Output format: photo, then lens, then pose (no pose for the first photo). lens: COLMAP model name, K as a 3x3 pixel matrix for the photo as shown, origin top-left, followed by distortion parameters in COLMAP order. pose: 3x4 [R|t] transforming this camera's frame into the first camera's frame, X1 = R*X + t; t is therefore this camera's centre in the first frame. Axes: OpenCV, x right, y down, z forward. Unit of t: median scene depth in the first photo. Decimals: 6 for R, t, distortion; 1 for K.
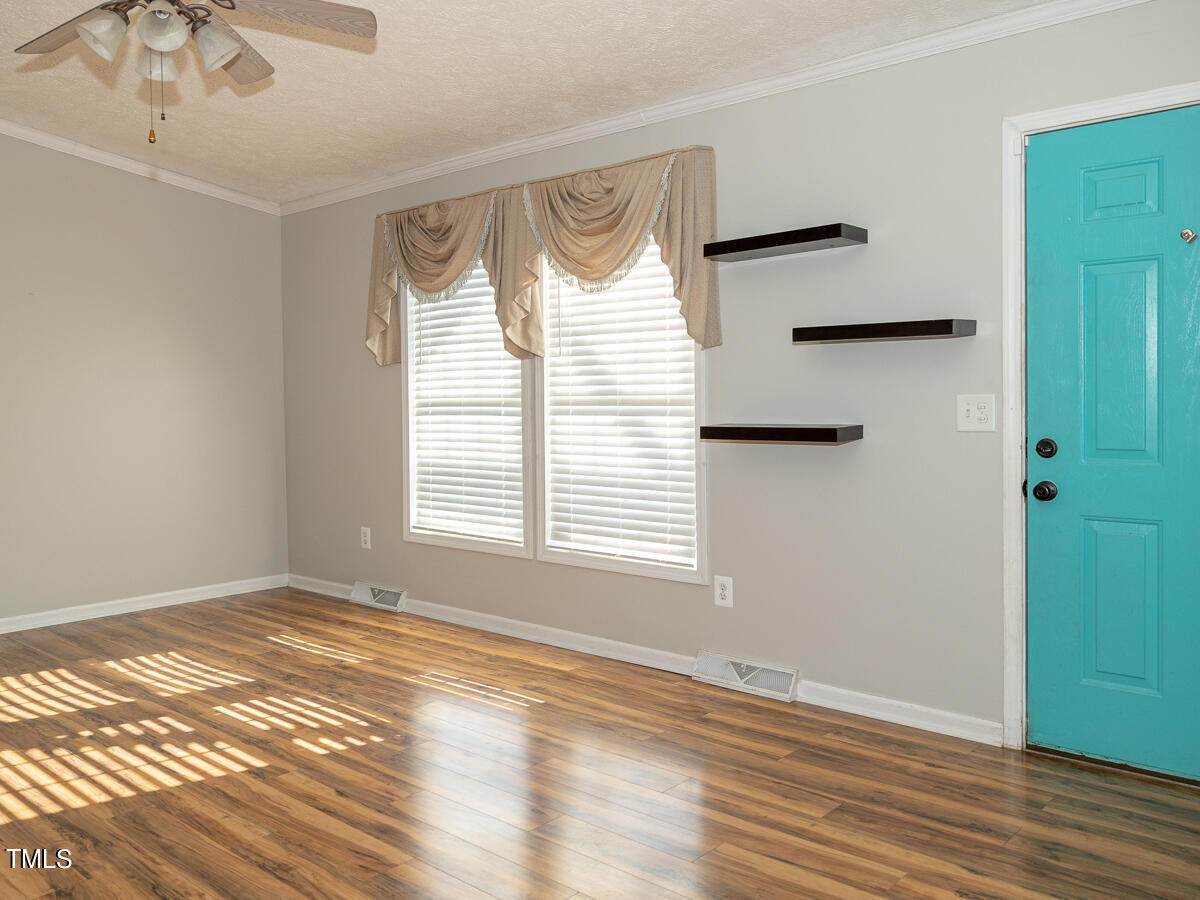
lens RADIAL K [[1056.1, 0, 599.1], [0, 1056.1, 443.7], [0, 0, 1]] dist [-0.008959, 0.010916]
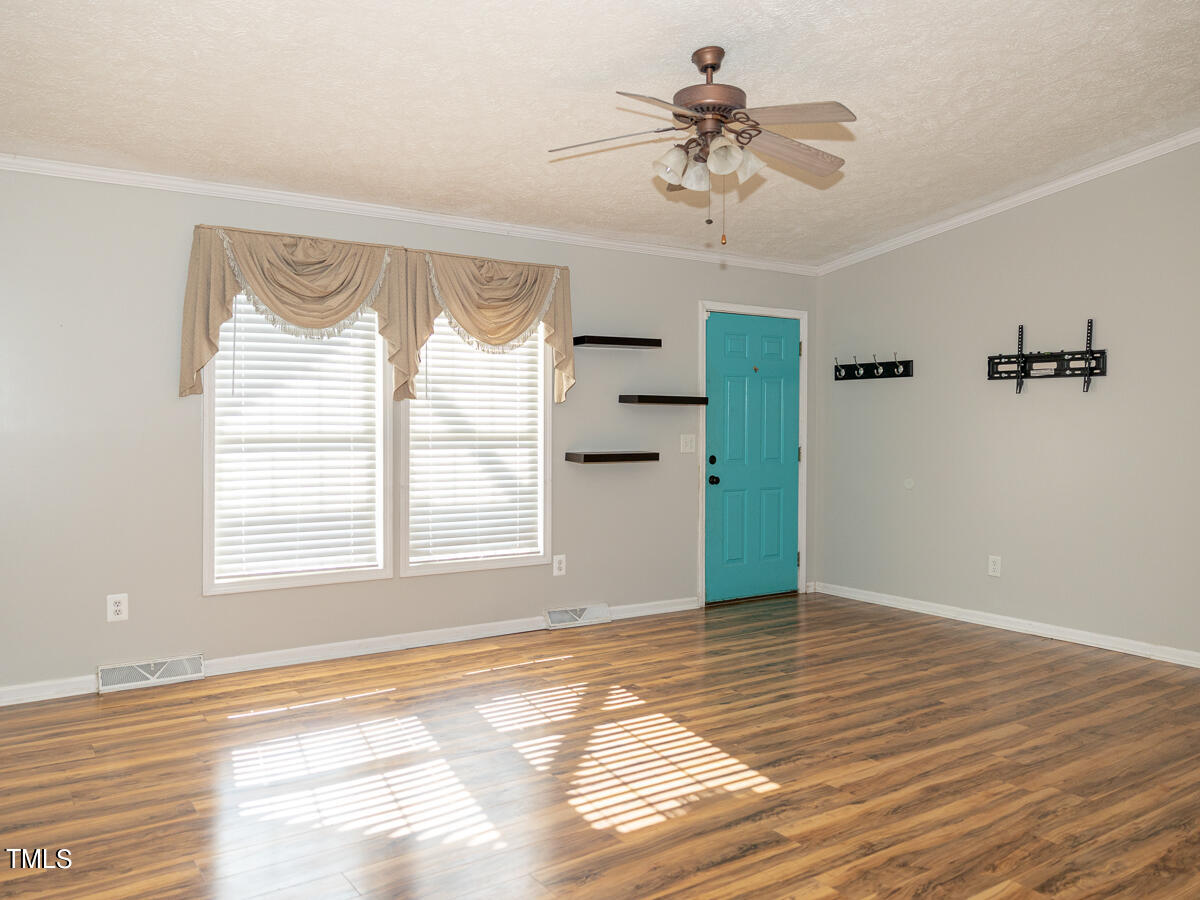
lens RADIAL K [[953.6, 0, 599.1], [0, 953.6, 451.4], [0, 0, 1]] dist [-0.038250, 0.029265]
pose [[0.173440, -0.009882, 0.984795, -1.125504], [0.042112, 0.999109, 0.002609, -0.020355], [-0.983944, 0.041019, 0.173701, 0.664836]]
